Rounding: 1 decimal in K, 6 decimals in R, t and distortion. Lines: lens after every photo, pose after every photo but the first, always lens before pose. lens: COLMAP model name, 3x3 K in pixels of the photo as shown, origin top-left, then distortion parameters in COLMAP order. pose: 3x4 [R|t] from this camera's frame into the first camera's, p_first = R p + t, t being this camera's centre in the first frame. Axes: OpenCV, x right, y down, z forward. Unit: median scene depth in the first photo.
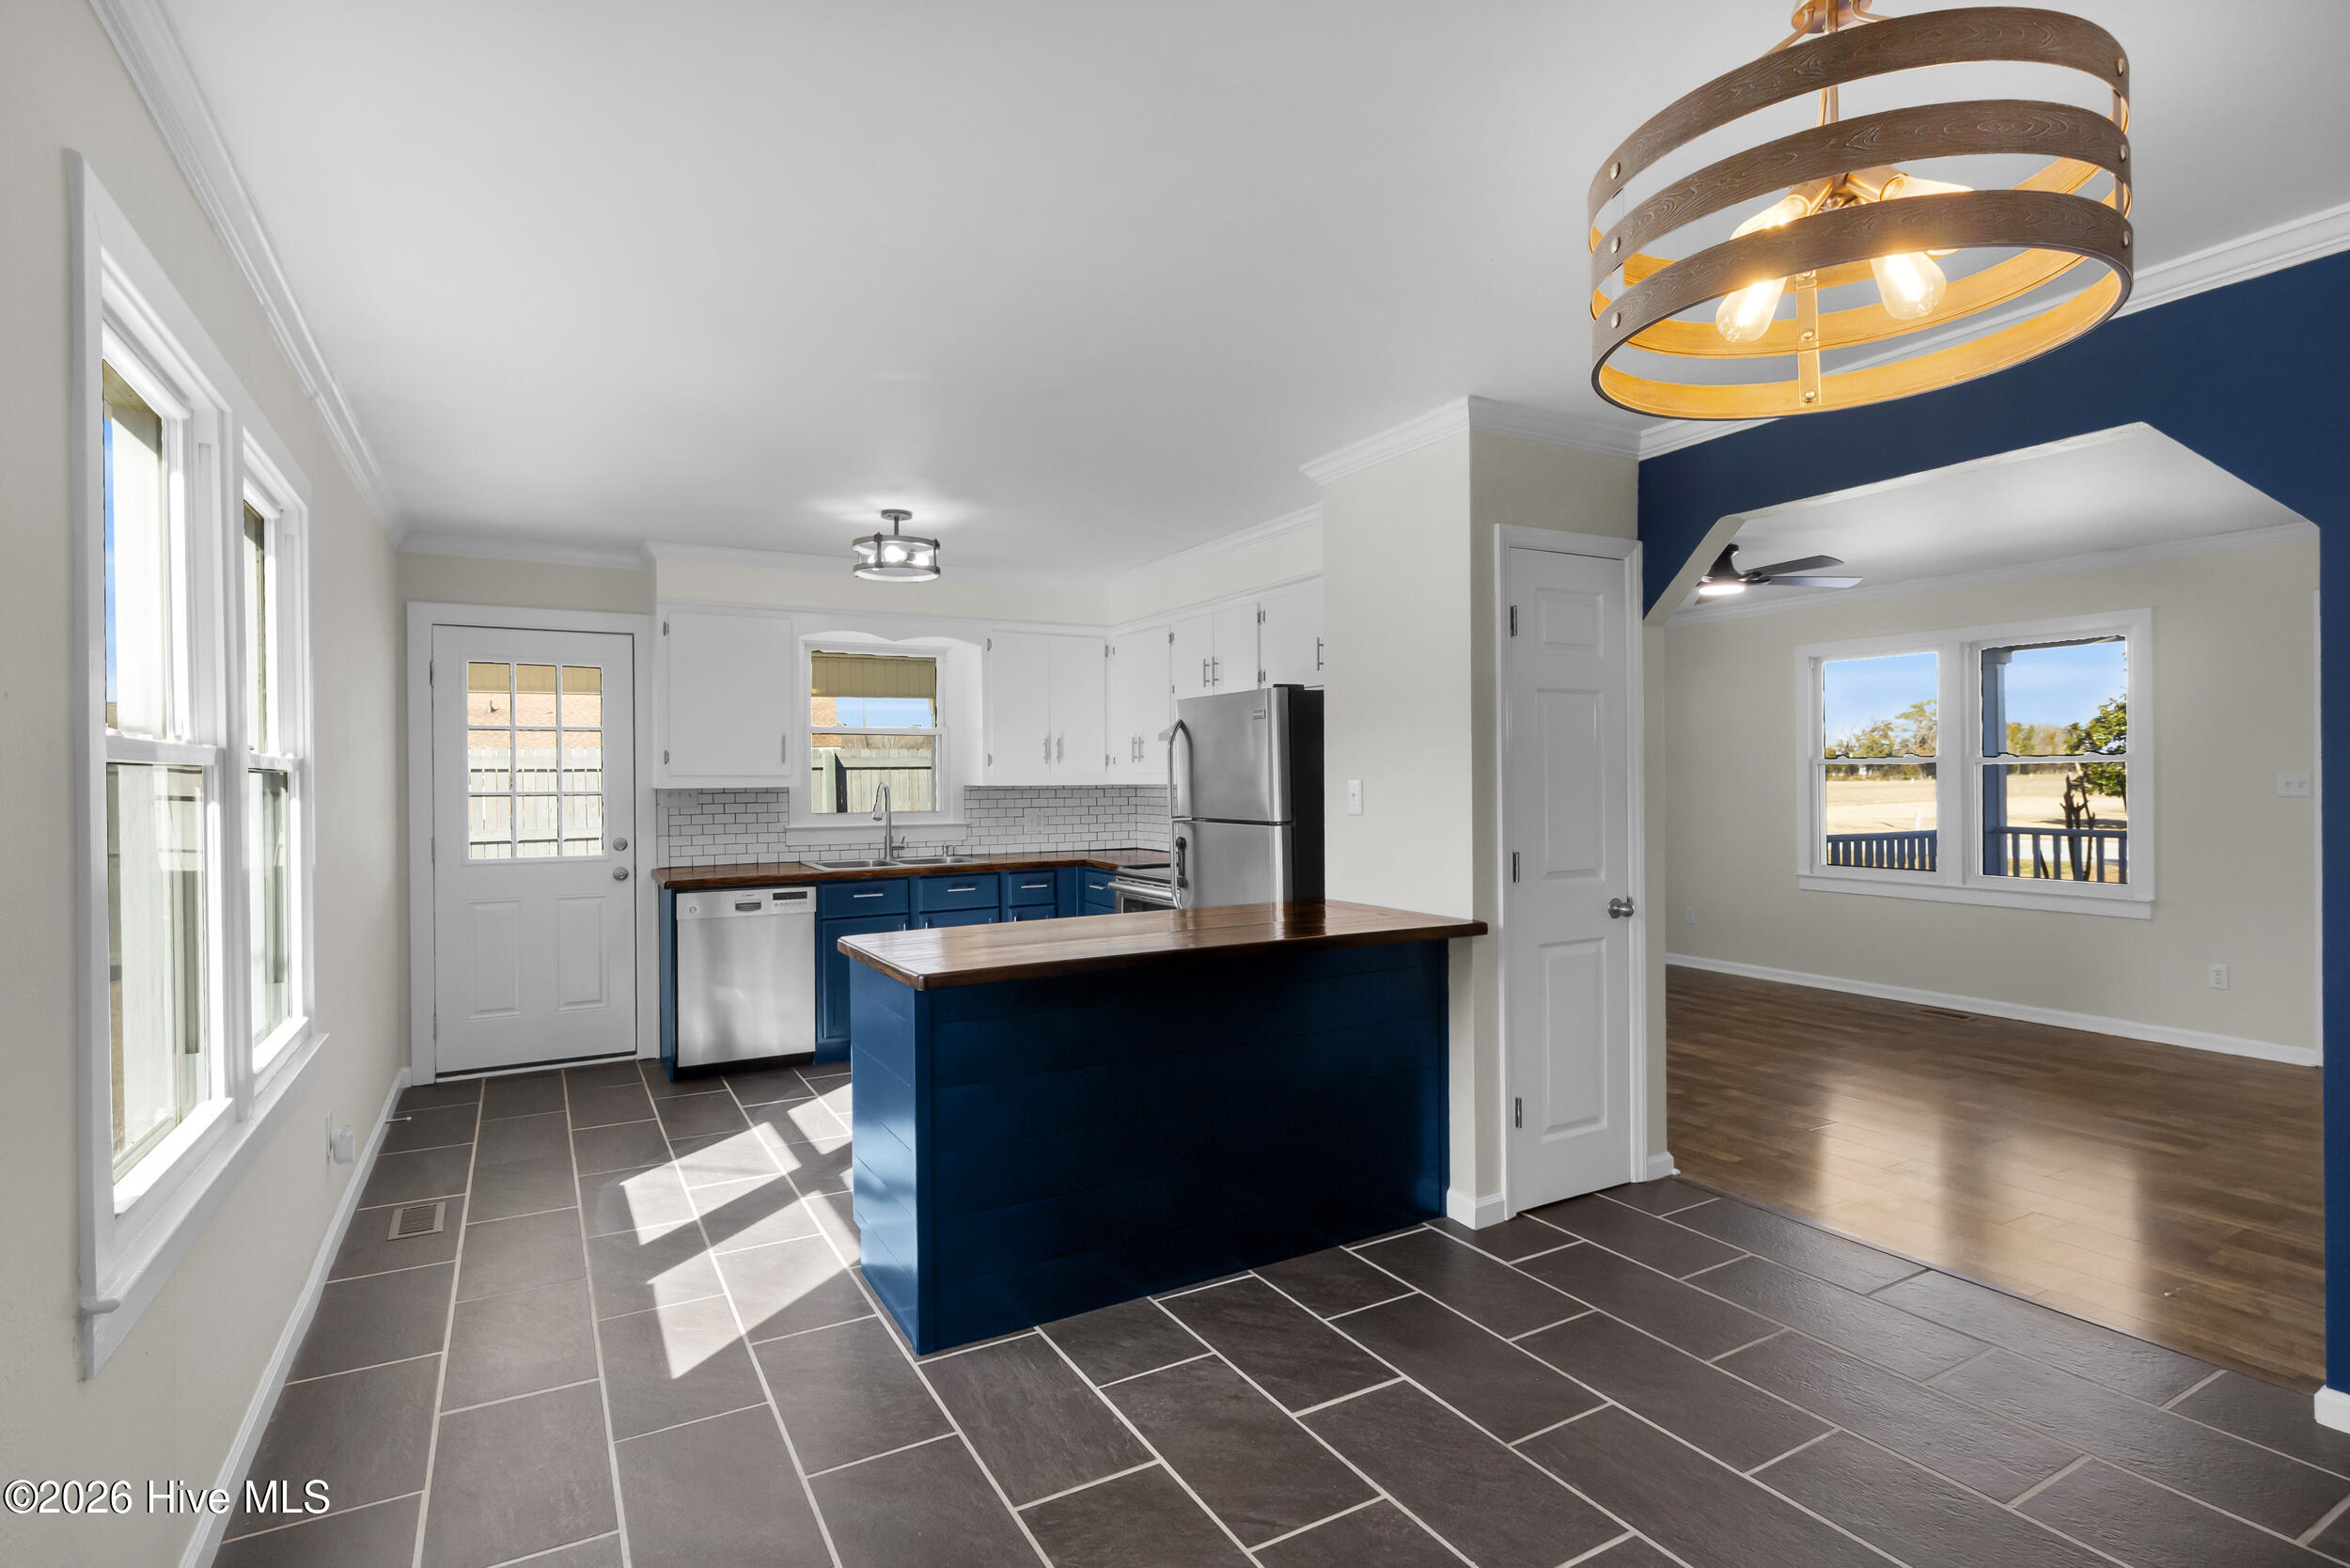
lens RADIAL K [[1123.7, 0, 1244.1], [0, 1123.7, 789.4], [0, 0, 1]] dist [-0.001600, 0.001271]
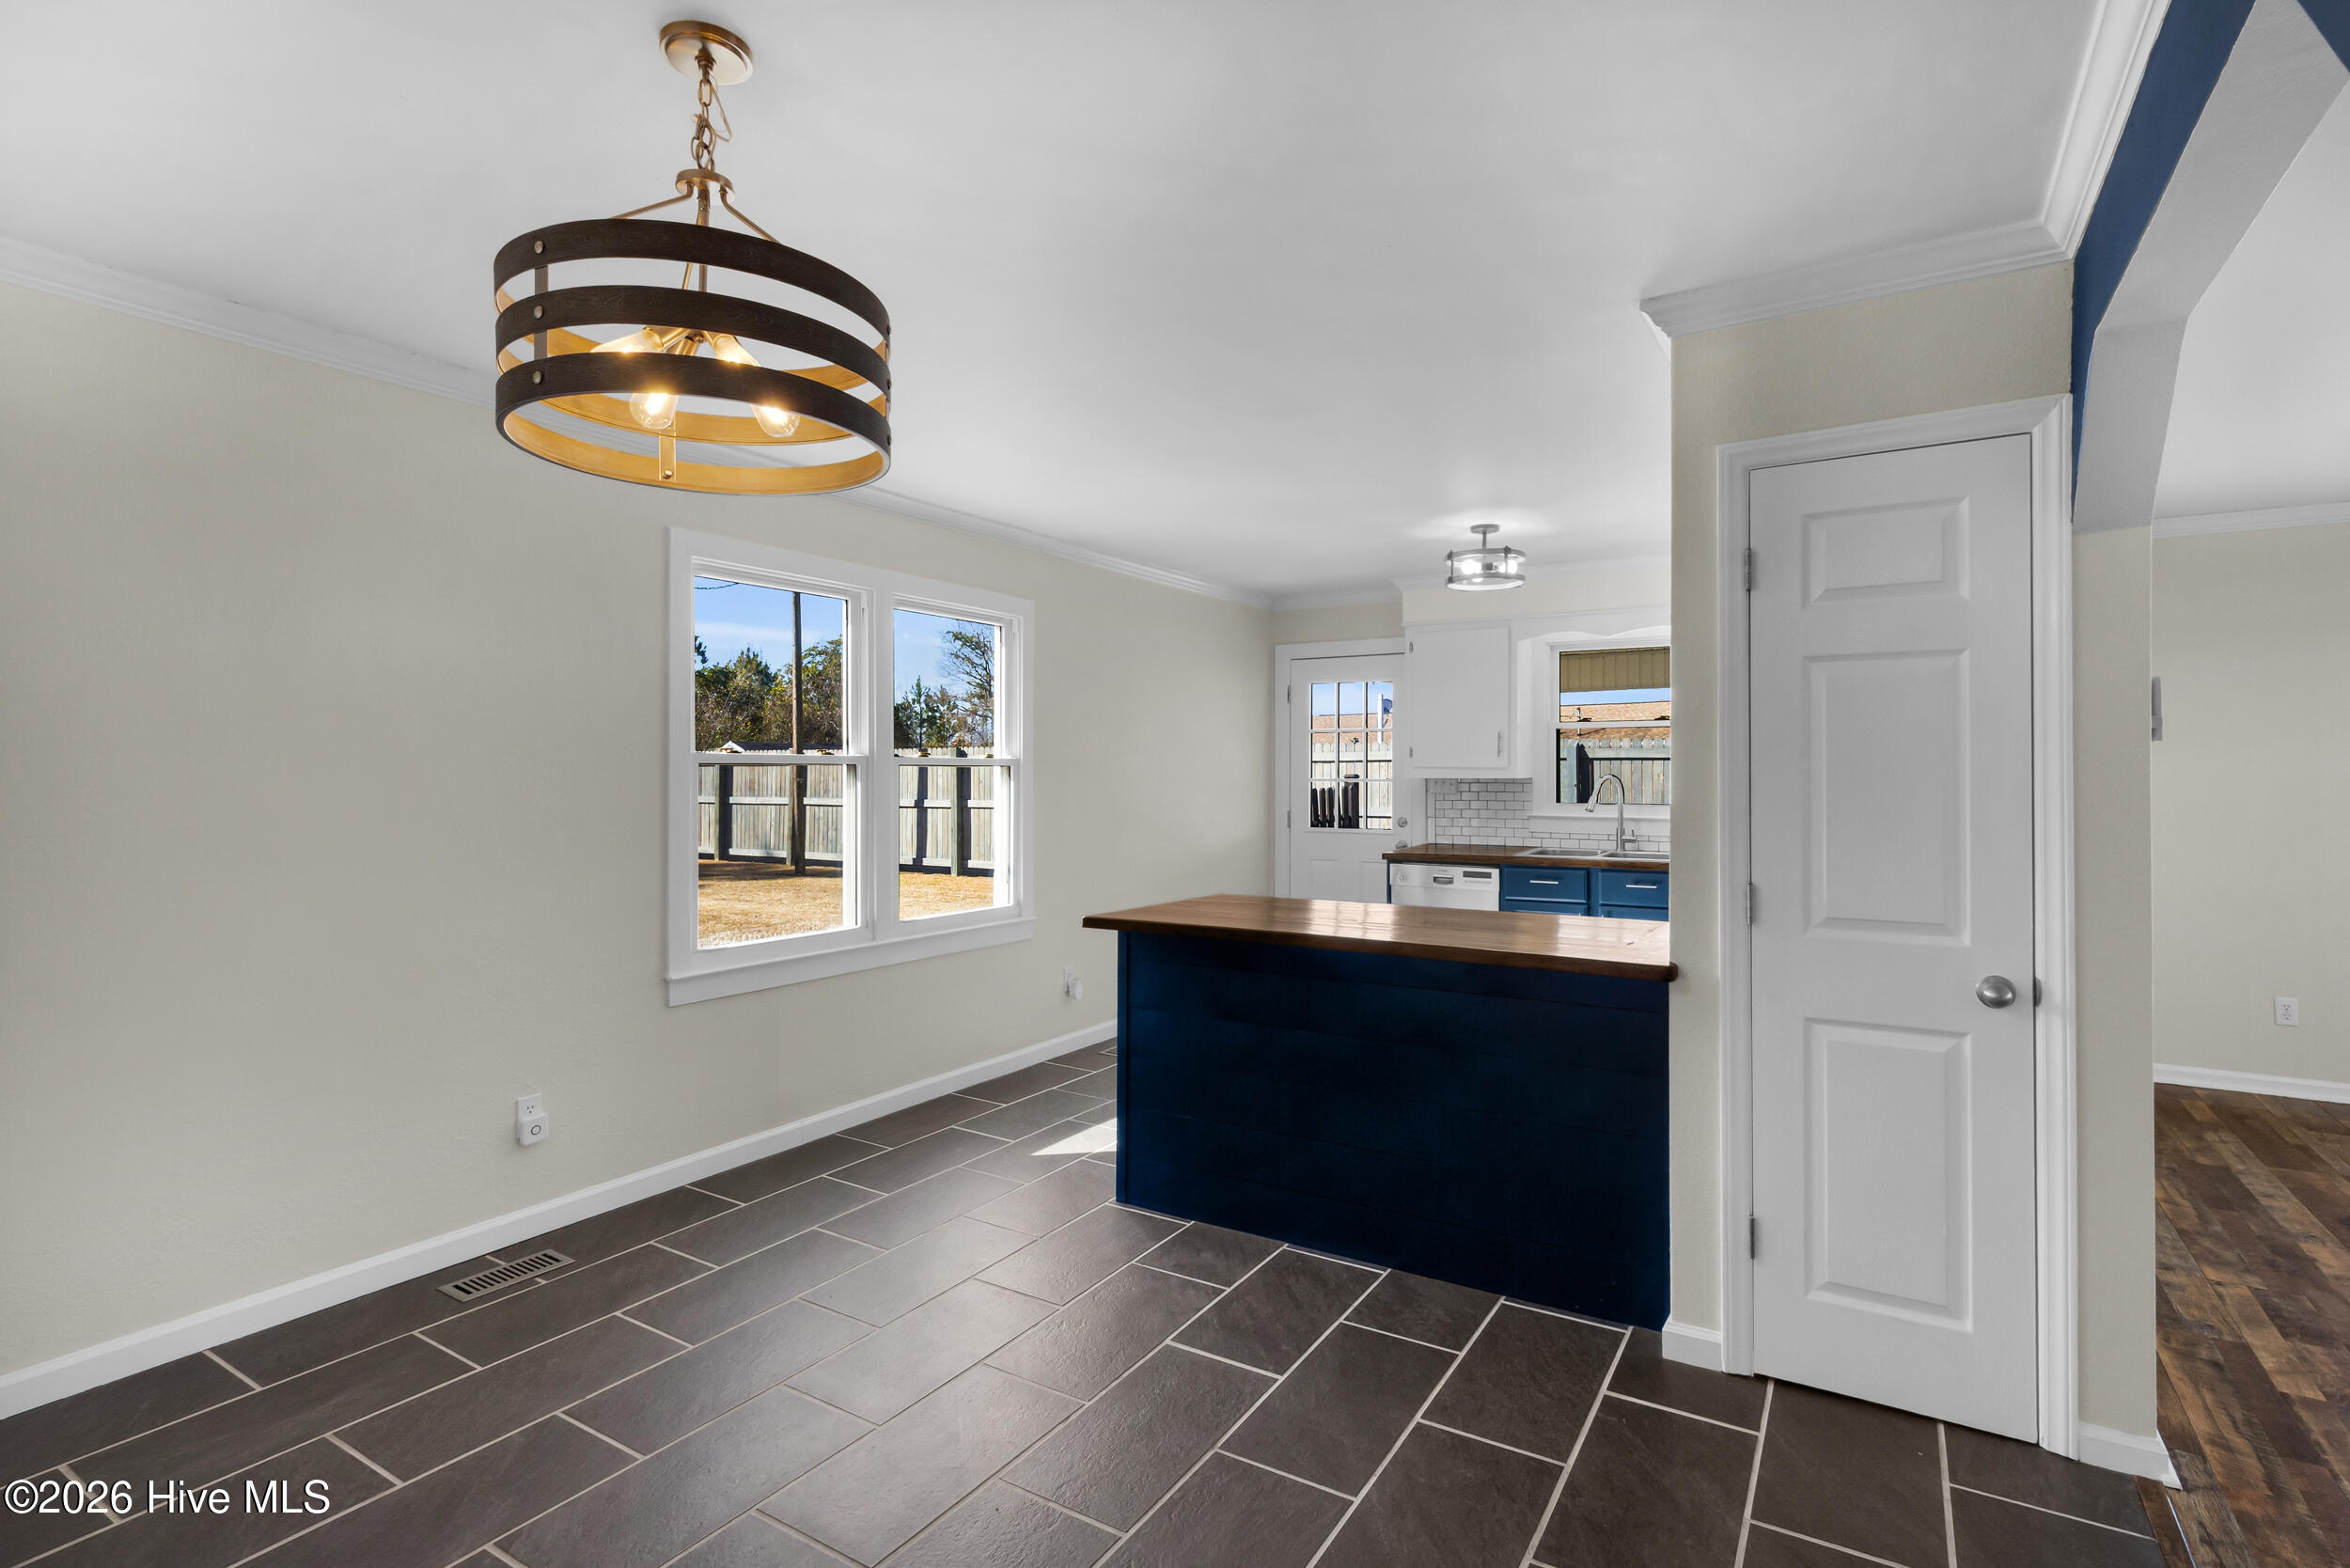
lens RADIAL K [[1123.7, 0, 1183.9], [0, 1123.7, 778.6], [0, 0, 1]] dist [-0.001600, 0.001271]
pose [[0.477440, 0.014796, -0.878540, 0.642500], [-0.011943, 0.999875, 0.010349, -0.014375], [0.878583, 0.005552, 0.477557, 0.289848]]
